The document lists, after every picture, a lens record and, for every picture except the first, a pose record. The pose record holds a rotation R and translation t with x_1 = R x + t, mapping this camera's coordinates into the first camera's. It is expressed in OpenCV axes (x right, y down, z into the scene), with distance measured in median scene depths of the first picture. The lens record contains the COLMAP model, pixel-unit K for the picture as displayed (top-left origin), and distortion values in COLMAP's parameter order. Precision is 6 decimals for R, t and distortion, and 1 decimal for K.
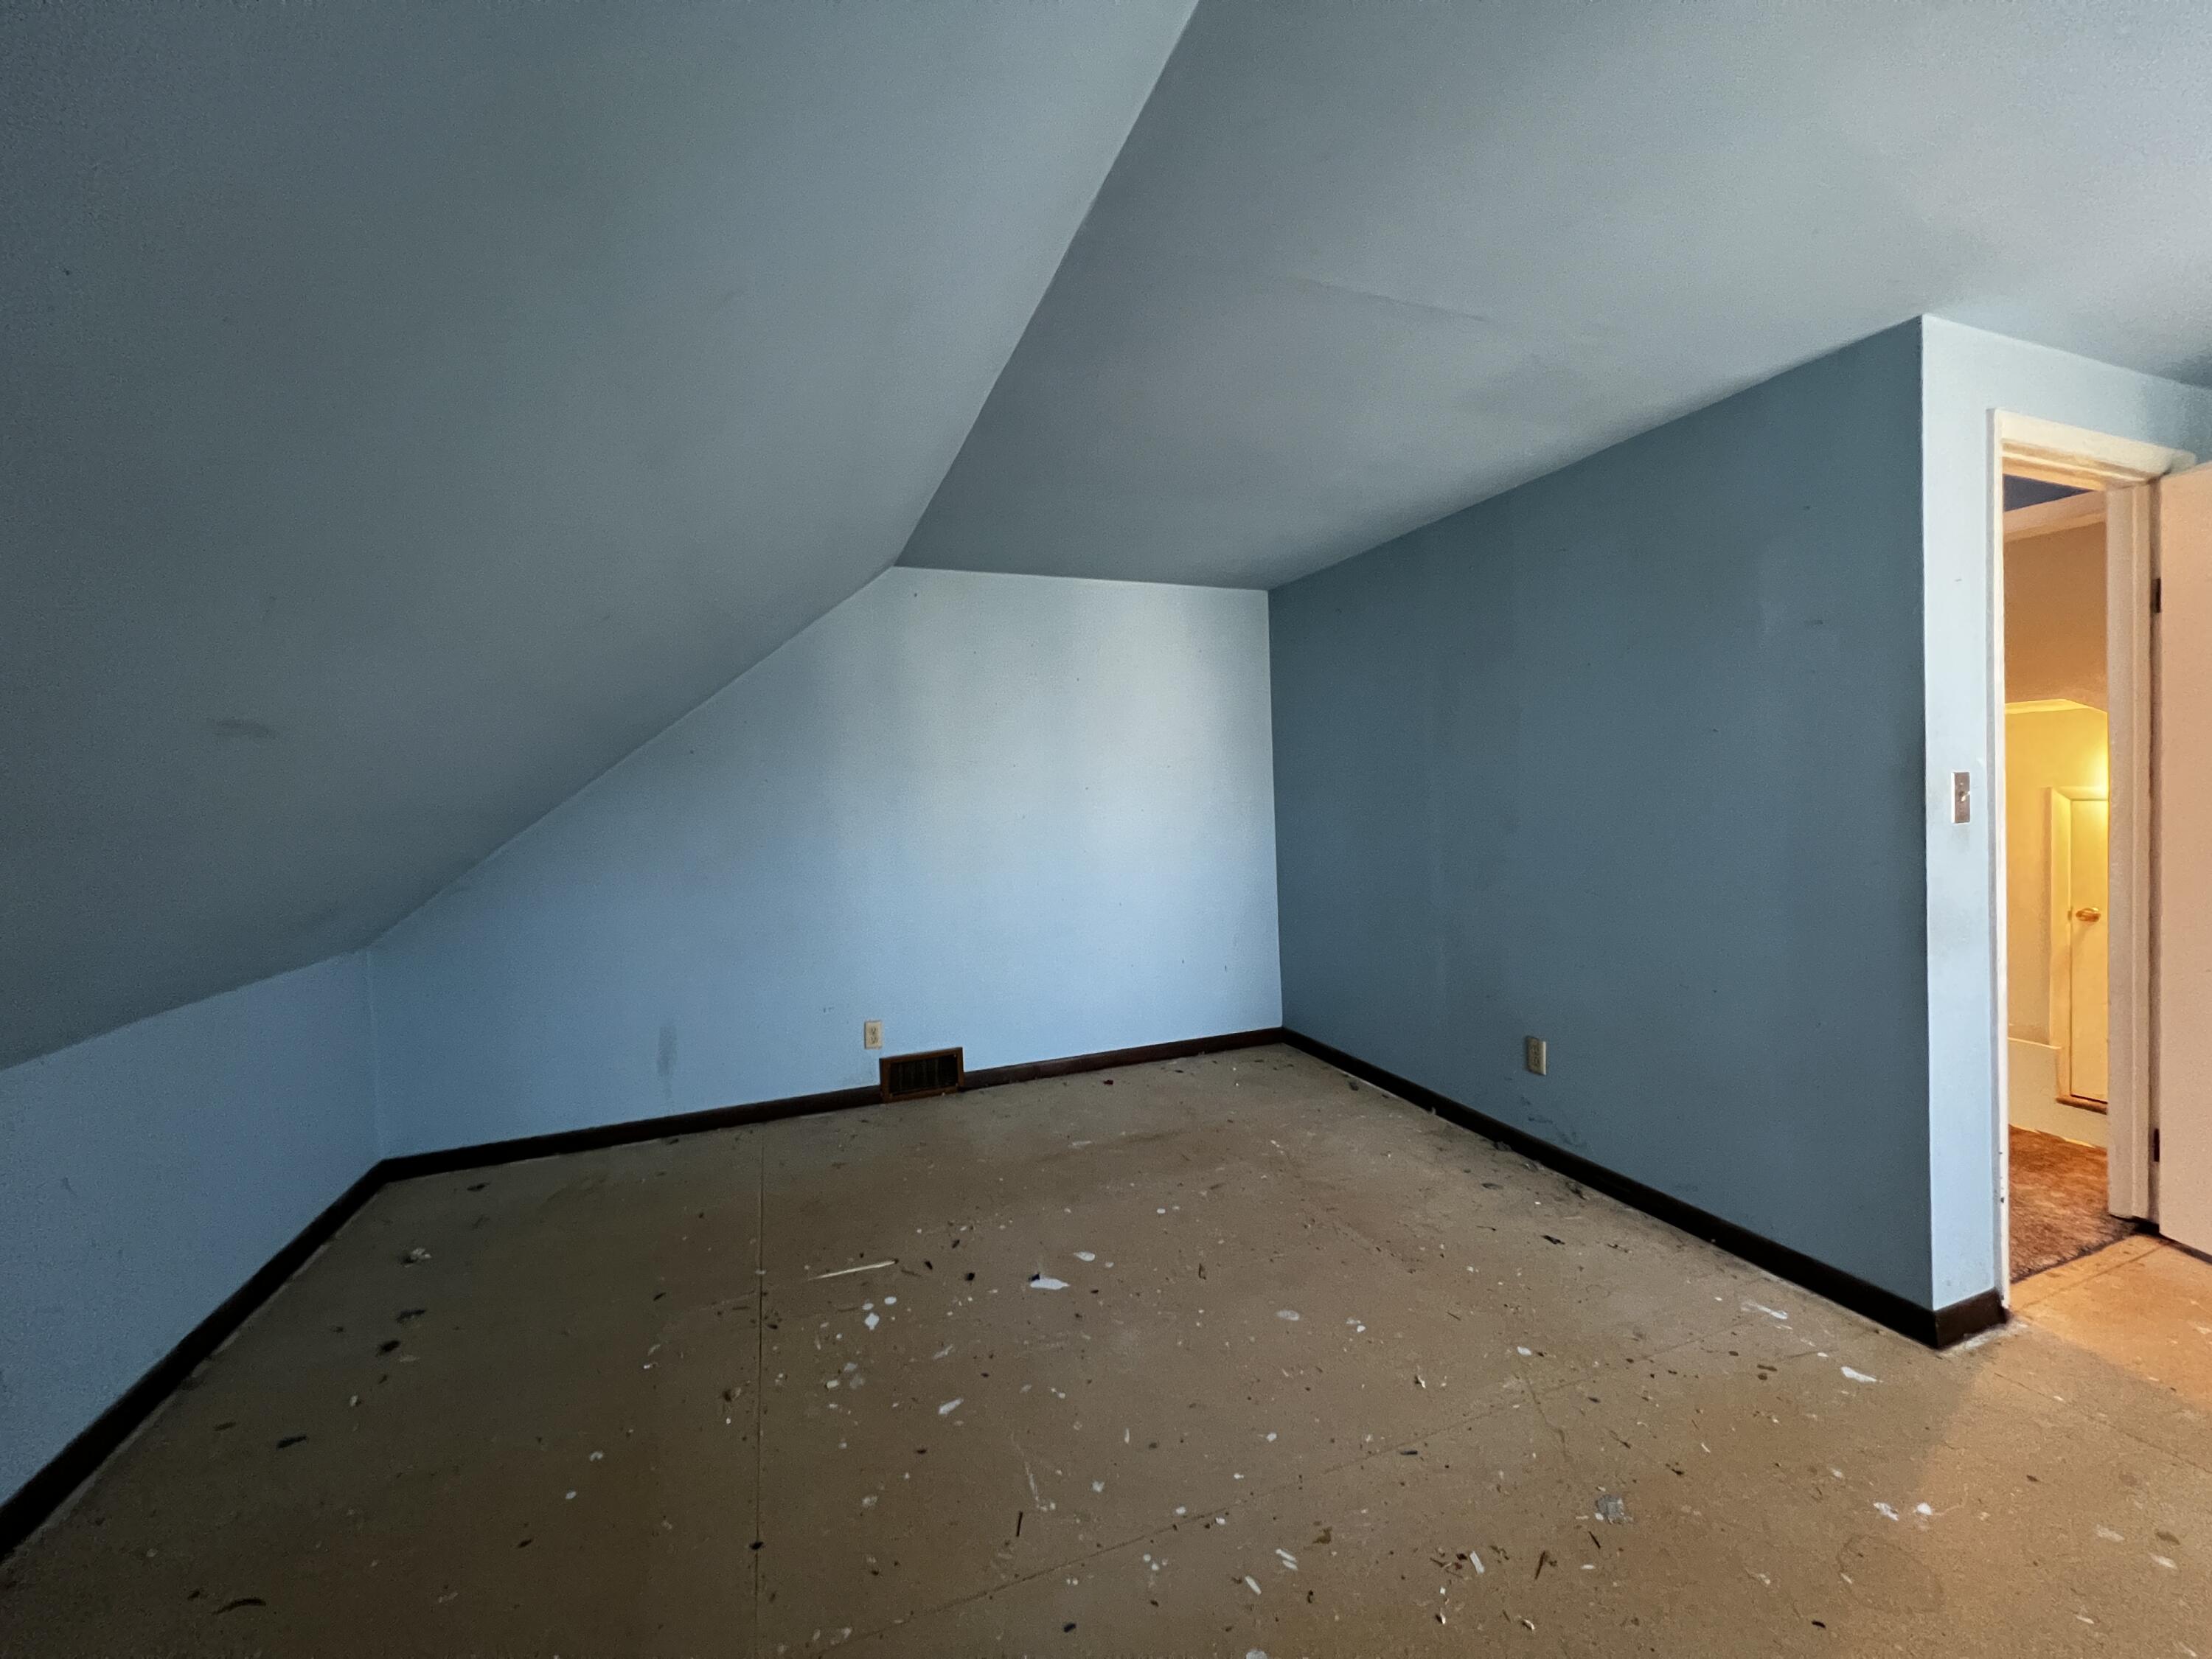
lens RADIAL K [[881.7, 0, 1105.2], [0, 881.7, 823.6], [0, 0, 1]] dist [0.000830, 0.000039]
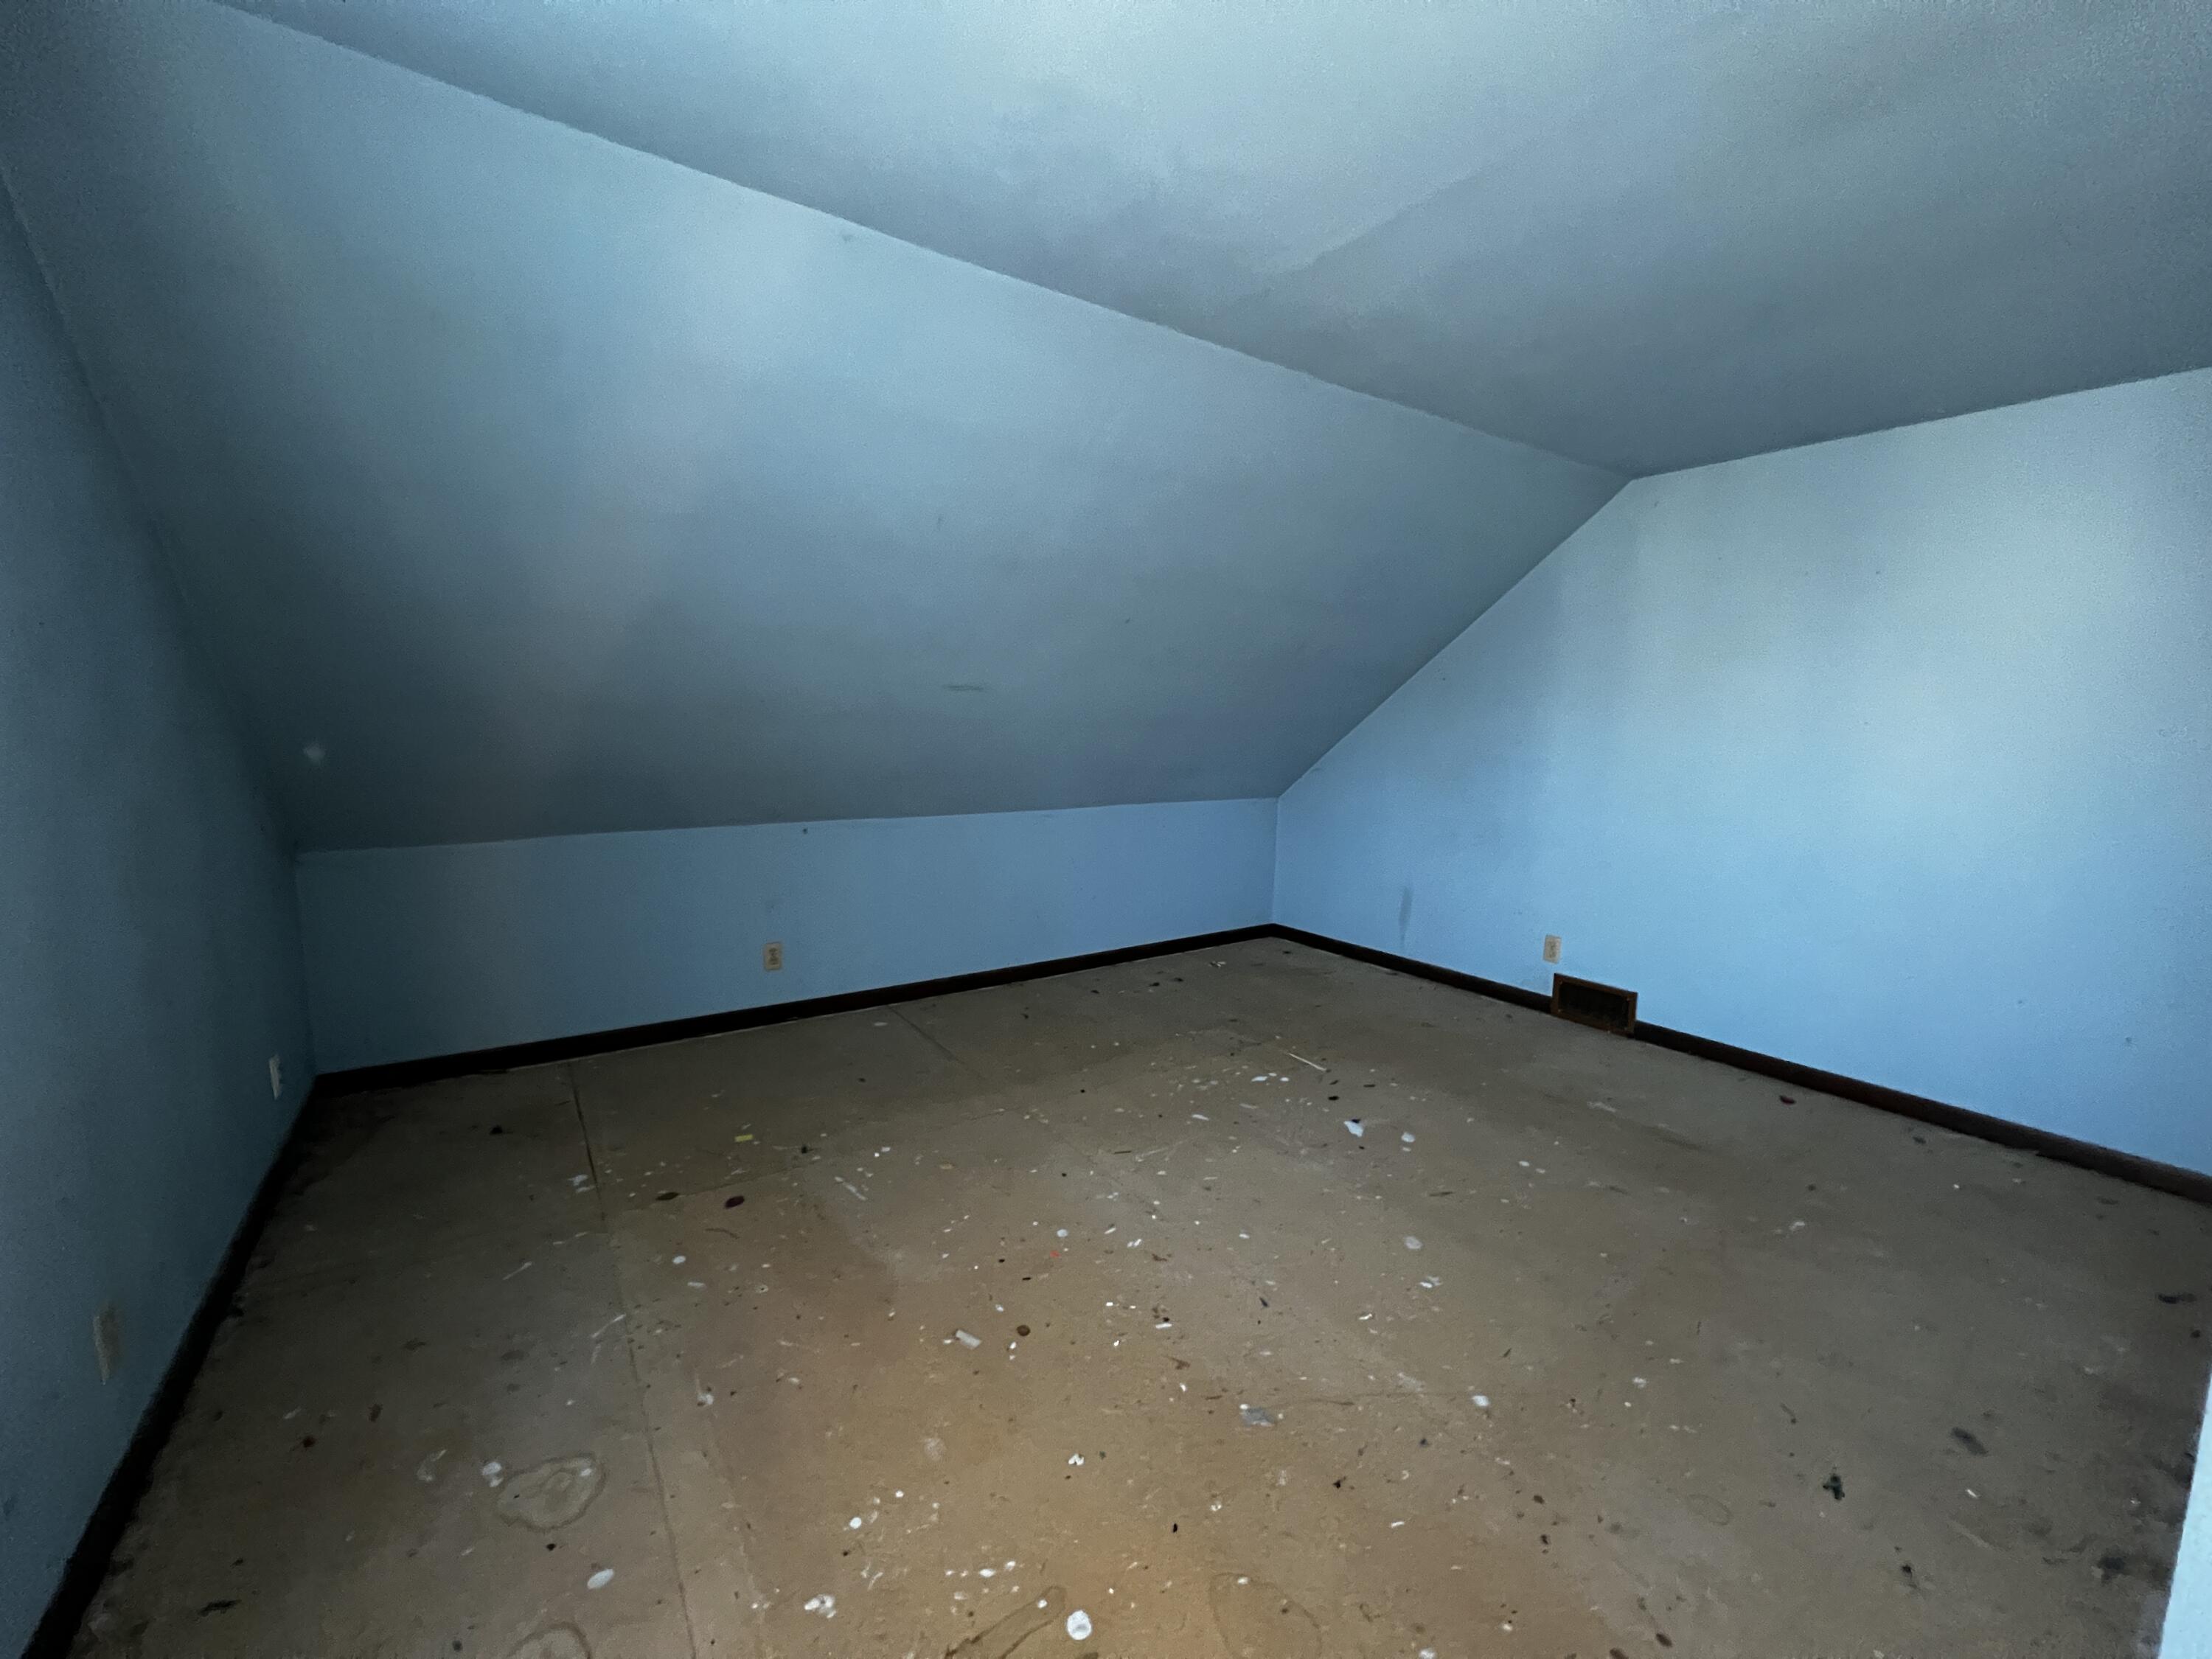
lens RADIAL K [[881.7, 0, 1103.8], [0, 881.7, 829.7], [0, 0, 1]] dist [0.000830, 0.000039]
pose [[0.221070, 0.158448, -0.962301, 0.604542], [-0.053793, 0.987193, 0.150188, -0.029162], [0.973773, 0.018563, 0.226762, 0.239534]]
